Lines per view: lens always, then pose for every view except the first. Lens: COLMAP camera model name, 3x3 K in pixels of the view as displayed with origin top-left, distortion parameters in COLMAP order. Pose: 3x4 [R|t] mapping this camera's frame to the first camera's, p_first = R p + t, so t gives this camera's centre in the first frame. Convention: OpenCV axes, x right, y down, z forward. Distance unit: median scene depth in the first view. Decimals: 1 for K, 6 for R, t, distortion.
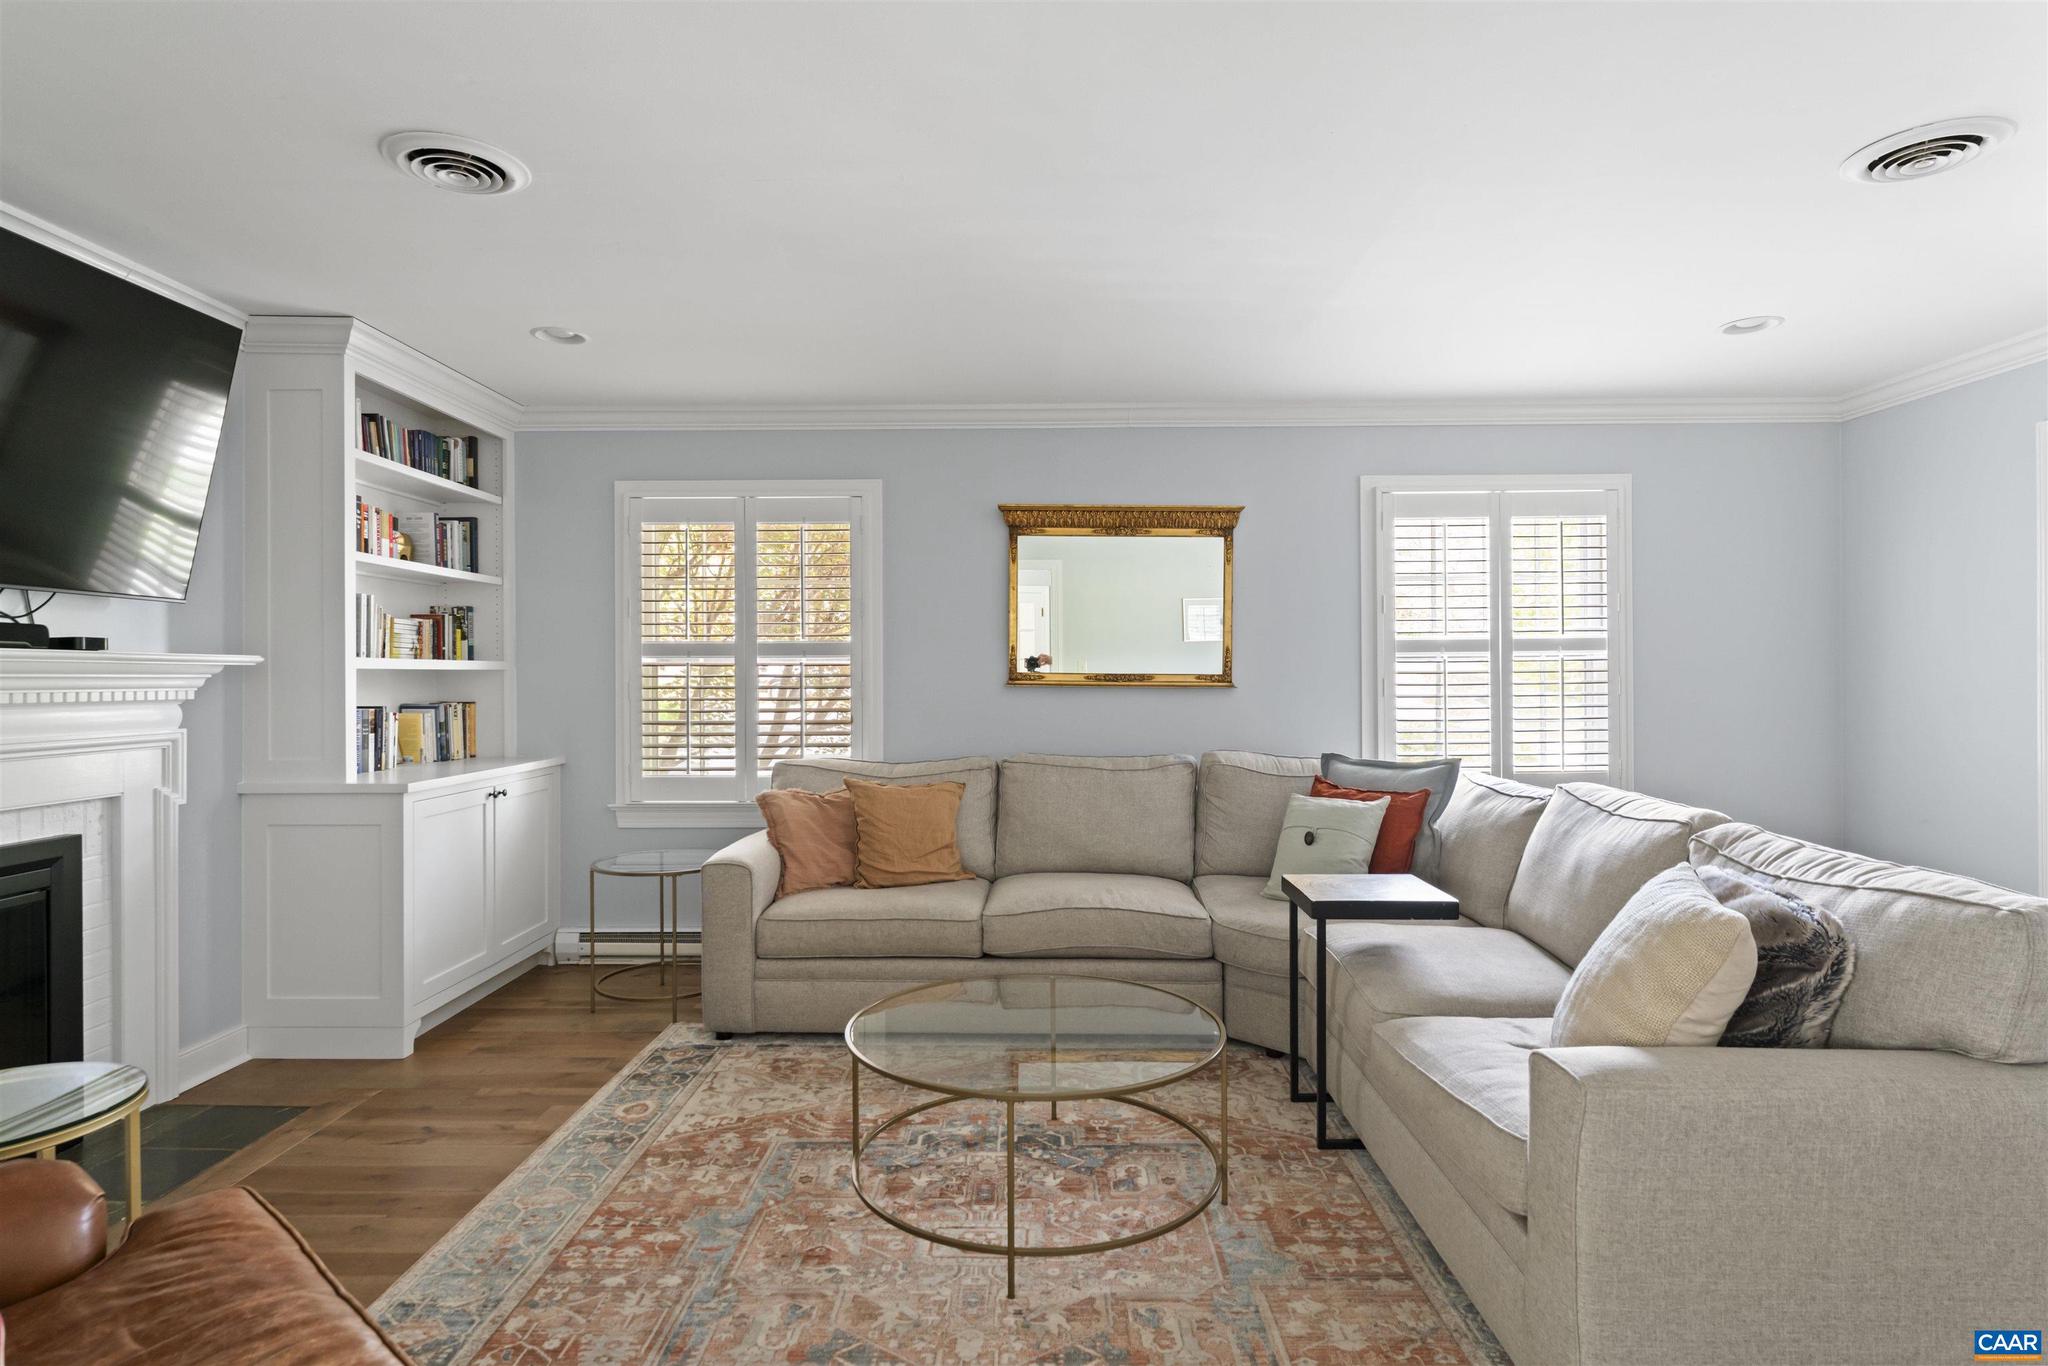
lens RADIAL K [[1095.2, 0, 1029.4], [0, 1095.2, 682.1], [0, 0, 1]] dist [0.007235, -0.000201]
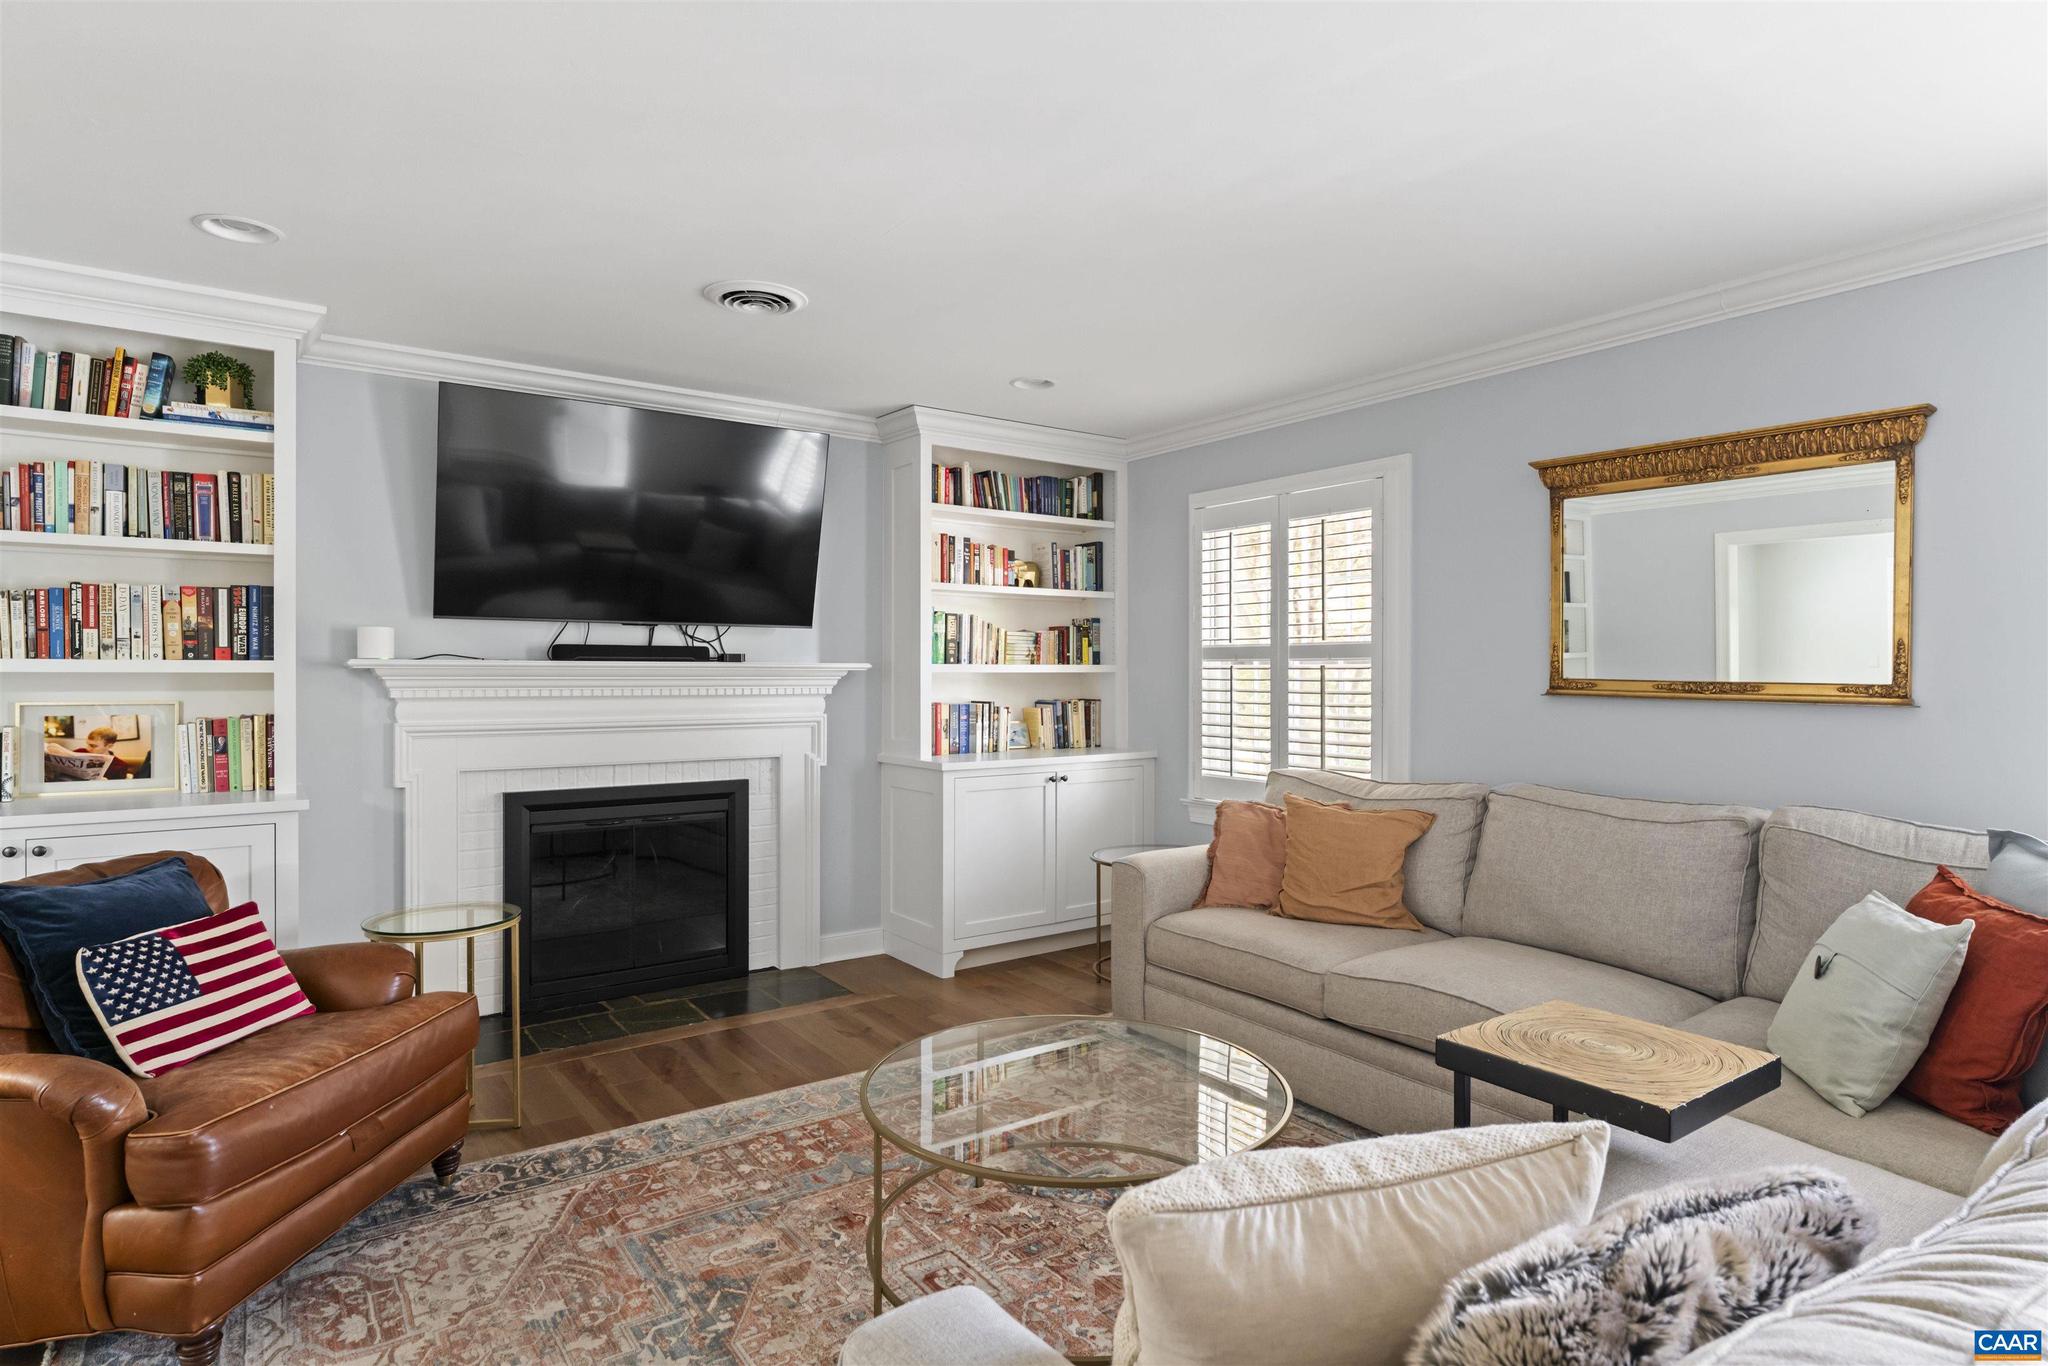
lens RADIAL K [[1095.2, 0, 1032.4], [0, 1095.2, 684.3], [0, 0, 1]] dist [0.007235, -0.000201]
pose [[0.593342, 0.012505, -0.804853, 0.424784], [-0.008546, 0.999921, 0.009236, -0.009713], [0.804905, 0.001398, 0.593402, 0.273948]]
